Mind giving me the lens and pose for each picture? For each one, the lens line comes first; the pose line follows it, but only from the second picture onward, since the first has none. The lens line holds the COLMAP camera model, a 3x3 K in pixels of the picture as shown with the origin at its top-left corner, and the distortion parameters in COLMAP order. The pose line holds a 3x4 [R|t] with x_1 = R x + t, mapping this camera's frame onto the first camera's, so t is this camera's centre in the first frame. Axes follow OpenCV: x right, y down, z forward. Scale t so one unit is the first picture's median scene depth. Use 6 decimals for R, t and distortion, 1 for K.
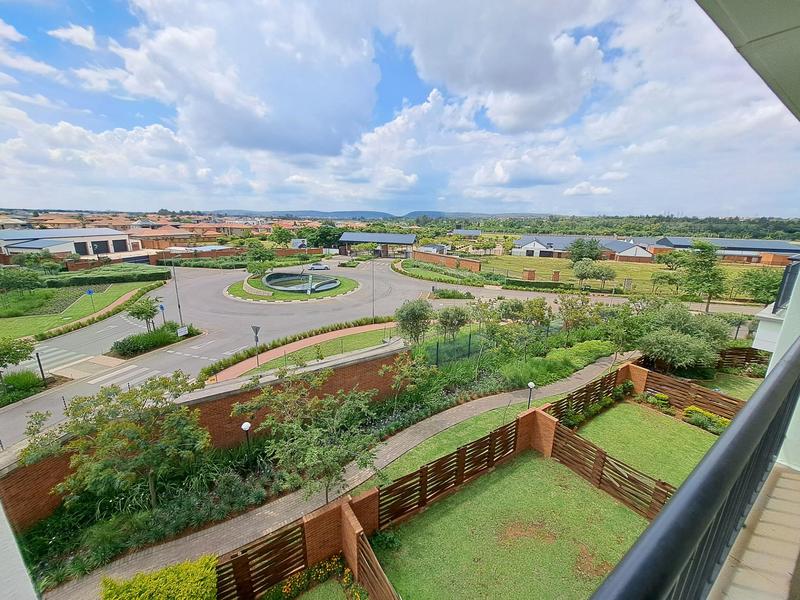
lens RADIAL K [[320.6, 0, 400.0], [0, 320.6, 300.0], [0, 0, 1]] dist [-0.013164, -0.000108]
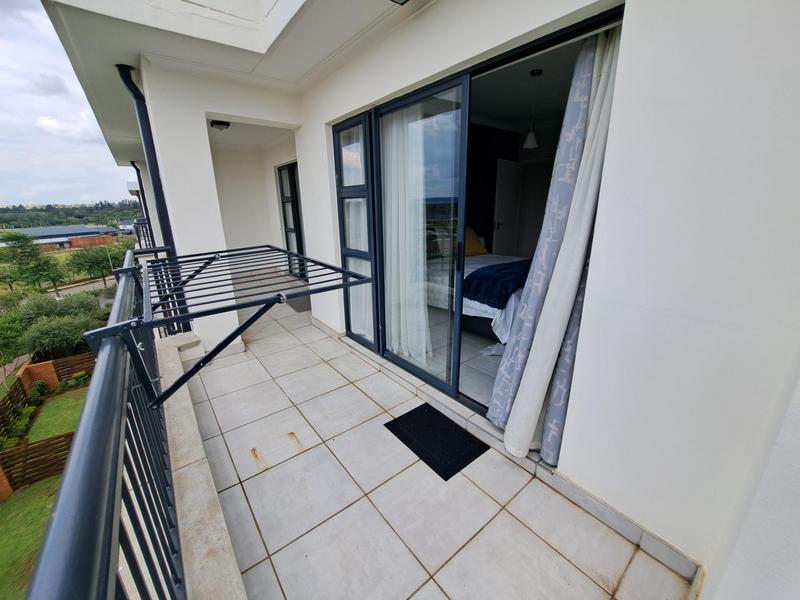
lens RADIAL K [[320.6, 0, 400.0], [0, 320.6, 300.0], [0, 0, 1]] dist [-0.013164, -0.000108]
pose [[-0.091063, -0.294069, 0.951436, -0.184119], [0.259054, 0.915518, 0.307762, 0.021795], [-0.961561, 0.274499, -0.007190, -0.089935]]
